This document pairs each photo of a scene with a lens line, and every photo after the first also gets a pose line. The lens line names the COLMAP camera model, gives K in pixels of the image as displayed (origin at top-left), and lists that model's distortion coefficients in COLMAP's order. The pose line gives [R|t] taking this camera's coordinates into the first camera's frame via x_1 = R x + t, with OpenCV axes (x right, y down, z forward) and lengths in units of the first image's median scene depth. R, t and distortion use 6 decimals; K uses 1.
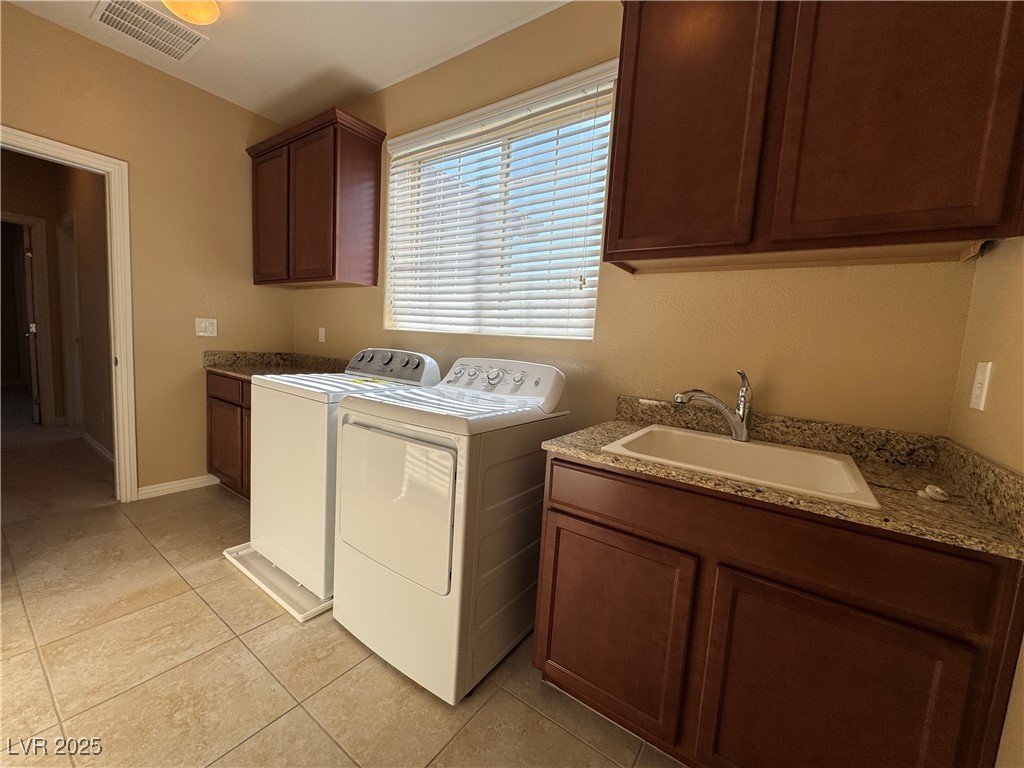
lens RADIAL K [[408.0, 0, 509.3], [0, 408.0, 387.2], [0, 0, 1]] dist [0.000820, -0.000226]
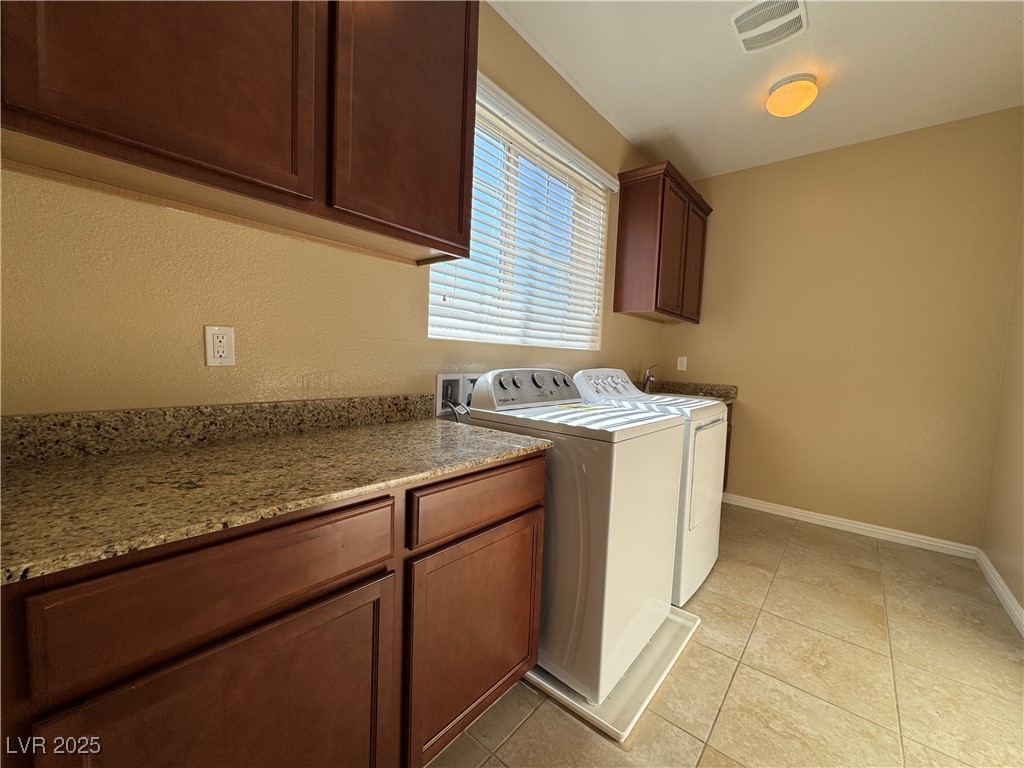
lens RADIAL K [[408.0, 0, 509.6], [0, 408.0, 381.7], [0, 0, 1]] dist [0.000820, -0.000226]
pose [[0.088174, -0.131831, 0.987343, -1.709085], [0.065141, 0.989845, 0.126347, -0.270071], [-0.993973, 0.053176, 0.095866, 1.498789]]
